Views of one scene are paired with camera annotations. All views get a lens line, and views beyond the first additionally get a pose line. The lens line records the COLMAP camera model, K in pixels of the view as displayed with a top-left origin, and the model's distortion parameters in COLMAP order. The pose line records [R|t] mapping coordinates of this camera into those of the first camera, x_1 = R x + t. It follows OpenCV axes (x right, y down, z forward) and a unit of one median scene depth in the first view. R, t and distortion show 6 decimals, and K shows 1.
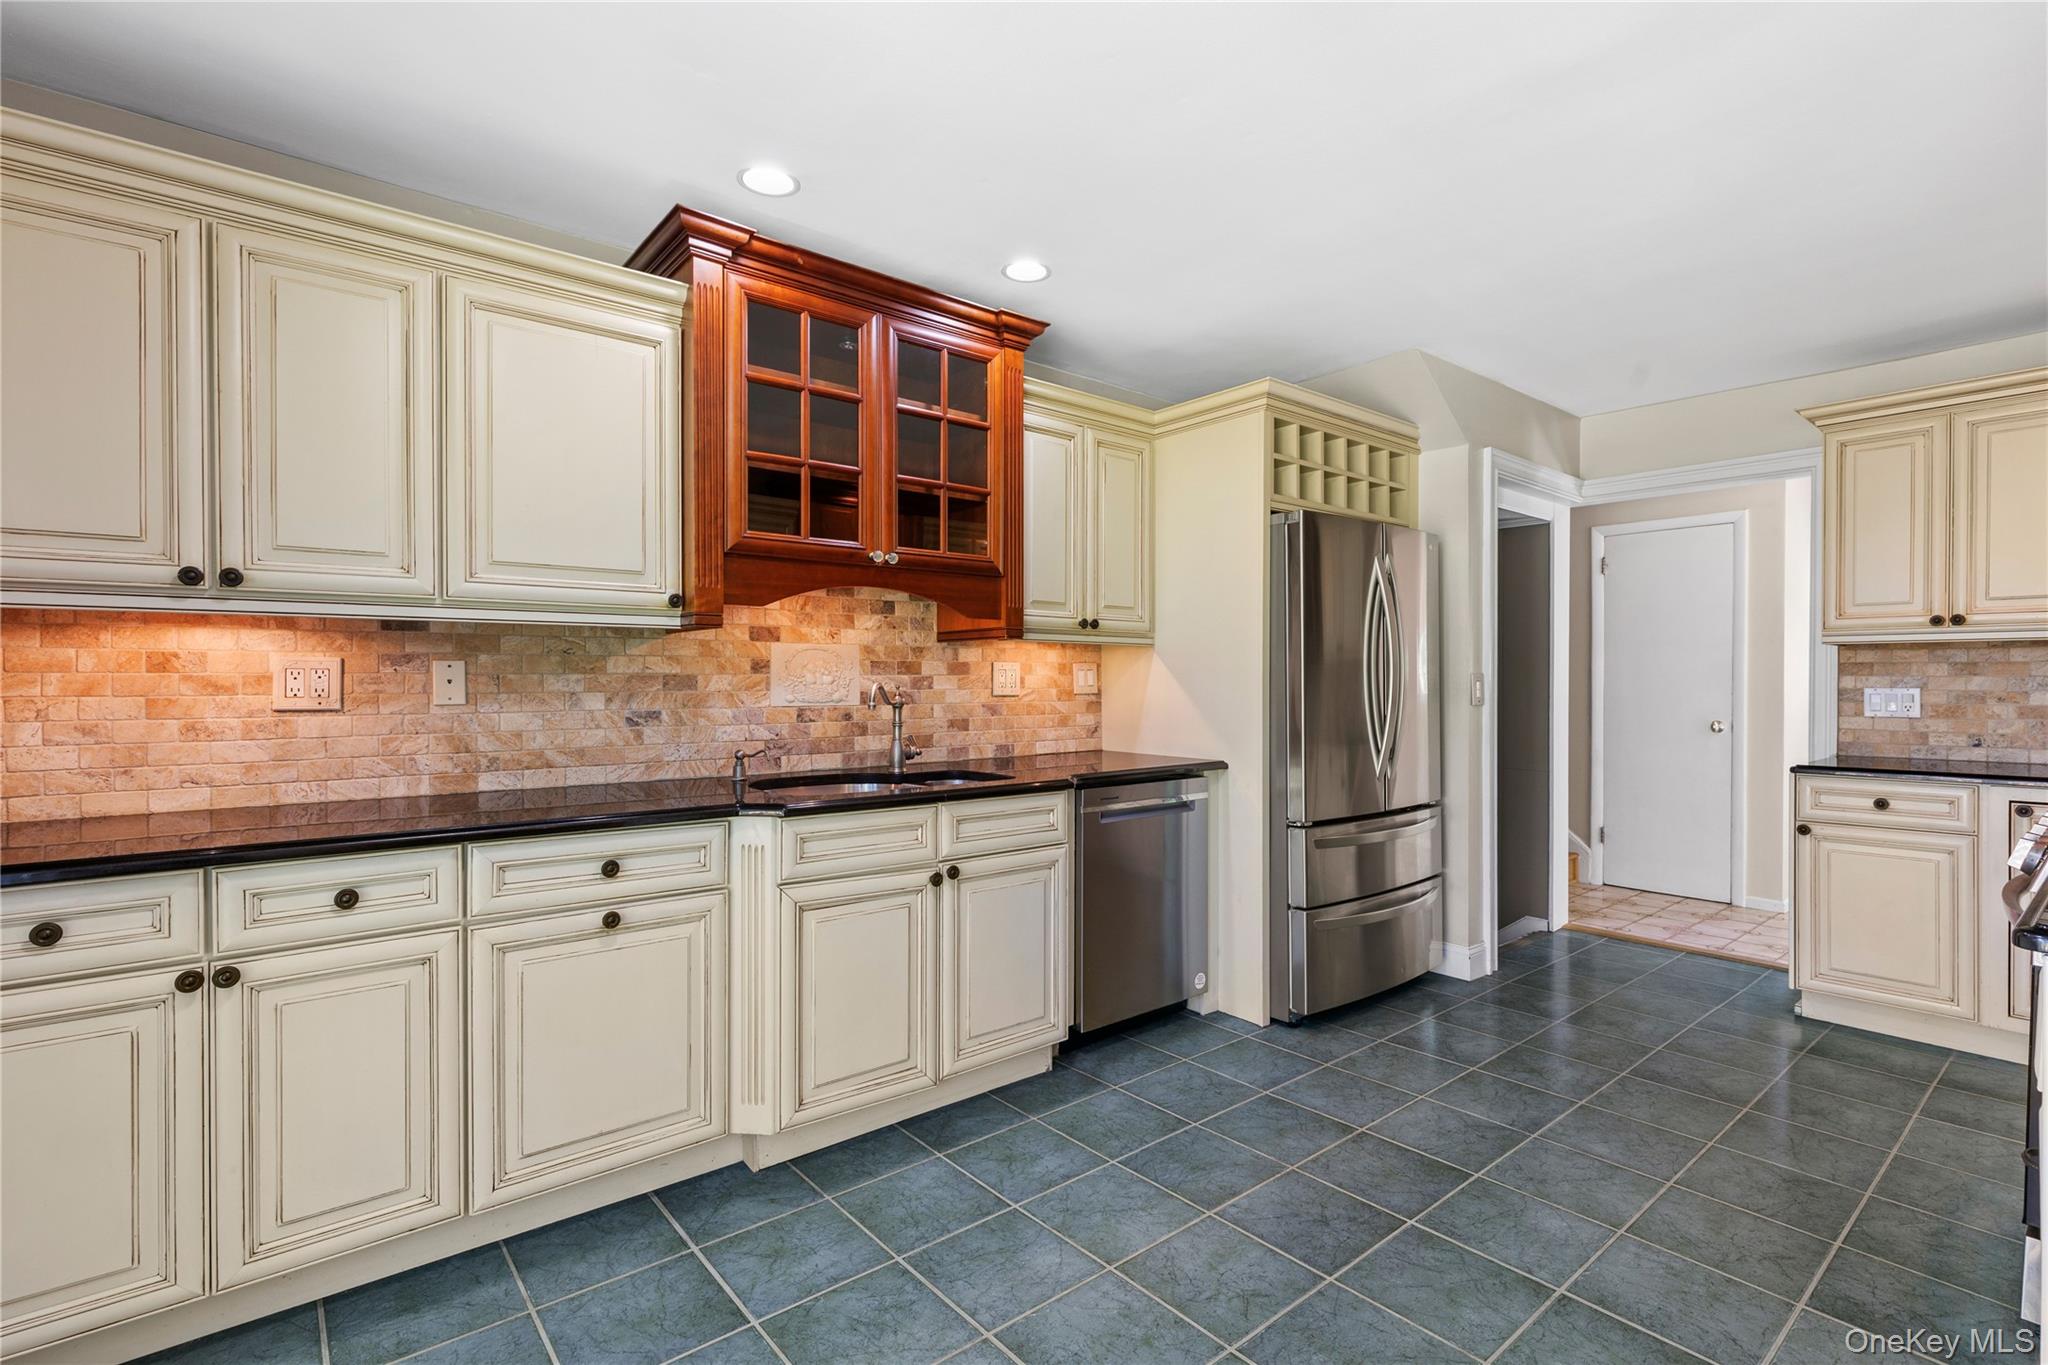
lens RADIAL K [[950.3, 0, 1028.5], [0, 950.3, 685.3], [0, 0, 1]] dist [0.009077, 0.001133]
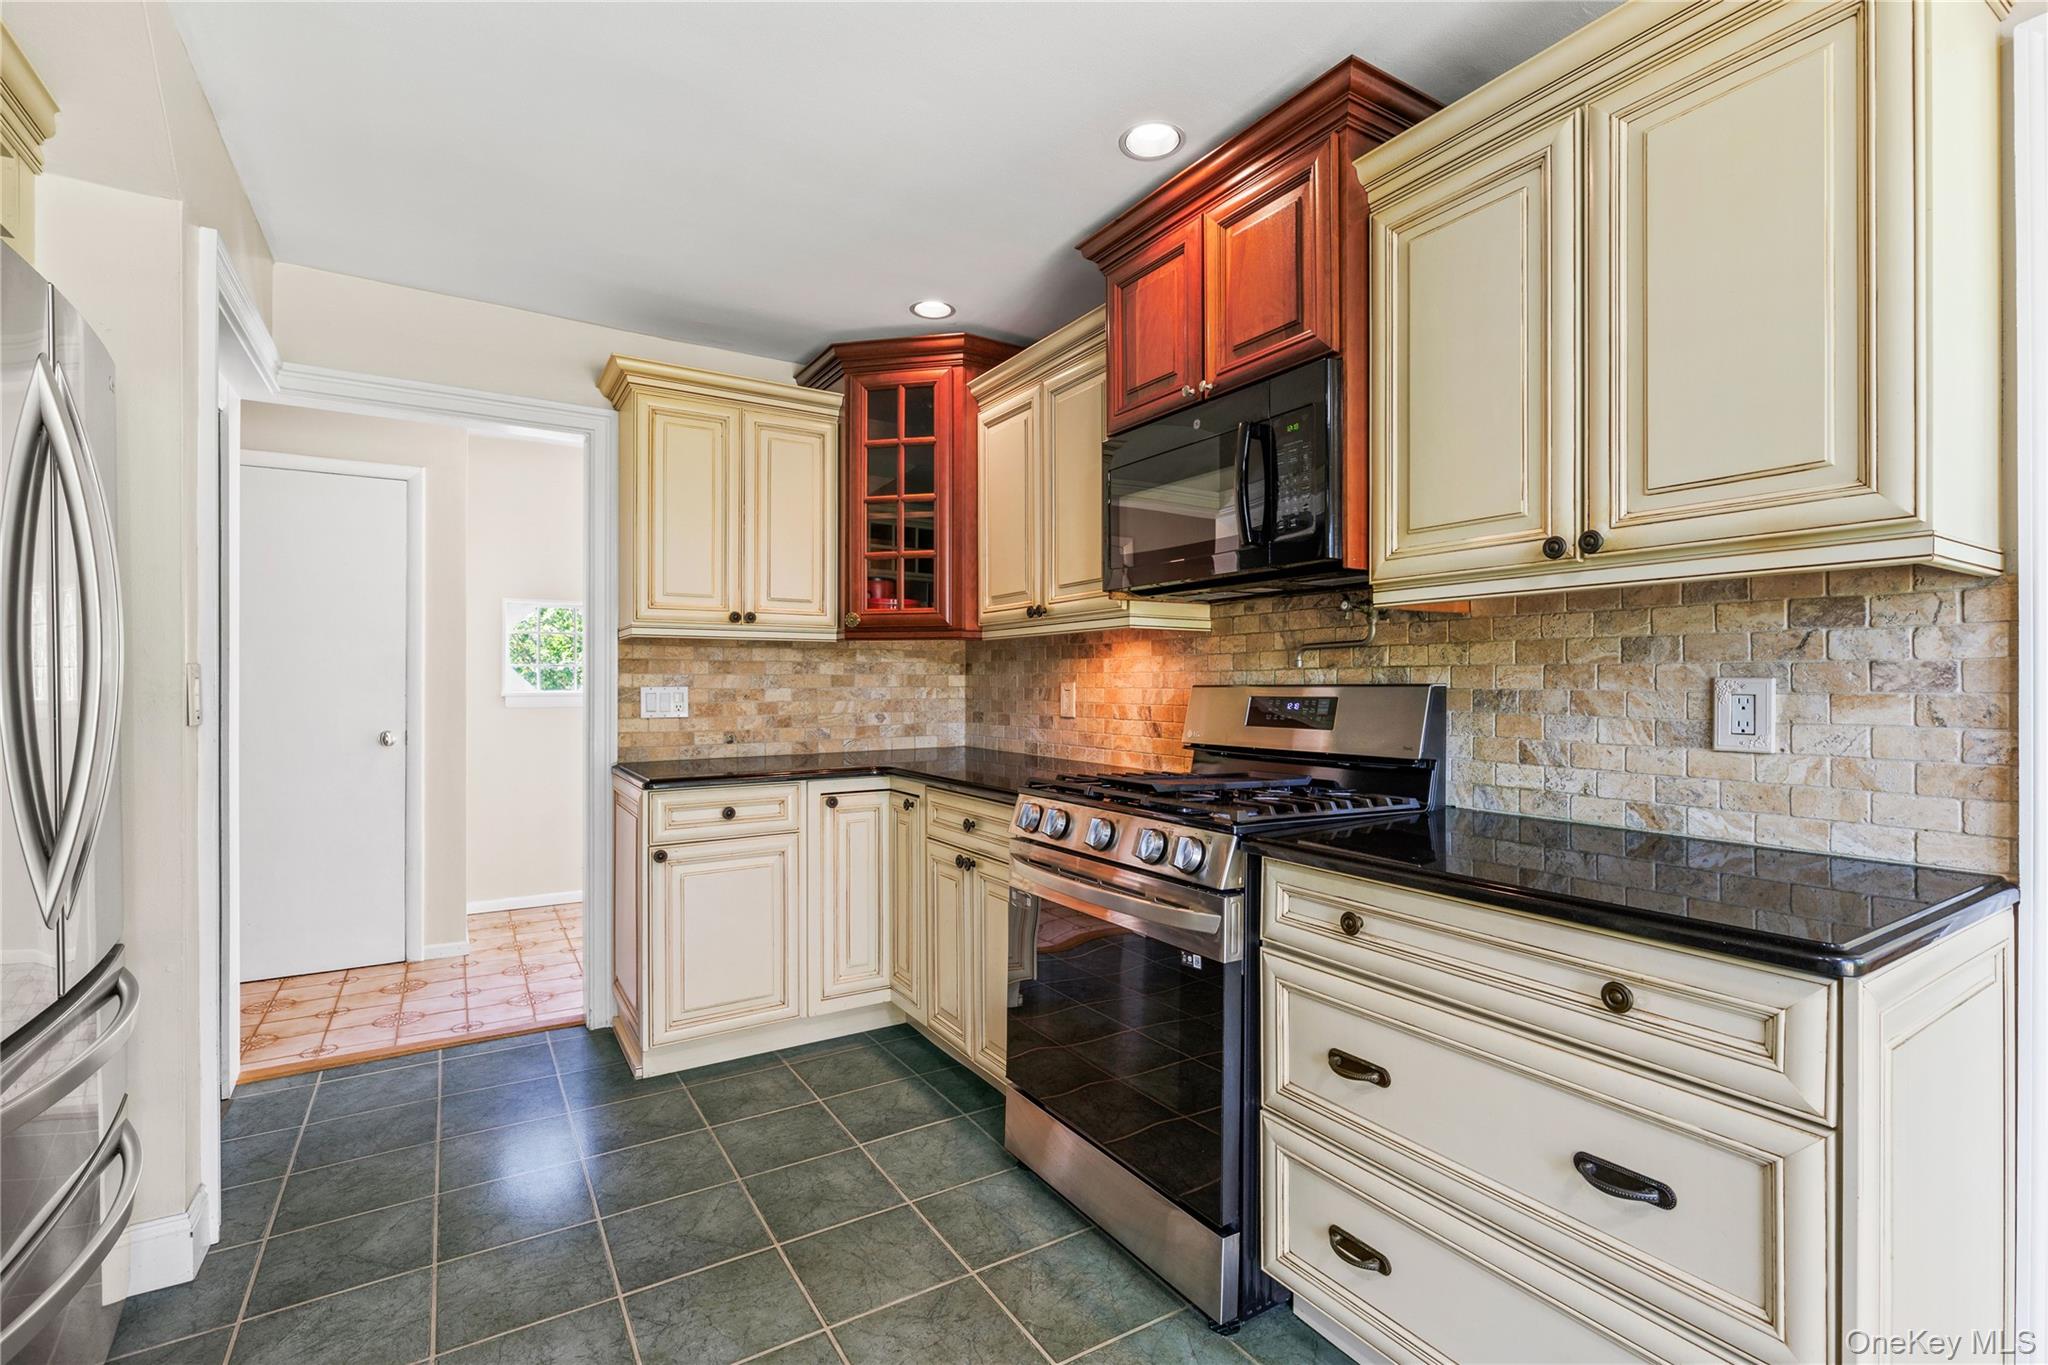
lens RADIAL K [[950.3, 0, 1019.7], [0, 950.3, 681.5], [0, 0, 1]] dist [0.009077, 0.001133]
pose [[0.126713, -0.001885, 0.991938, 0.021797], [0.006352, 0.999979, 0.001089, -0.001140], [-0.991919, 0.006163, 0.126723, 0.555284]]
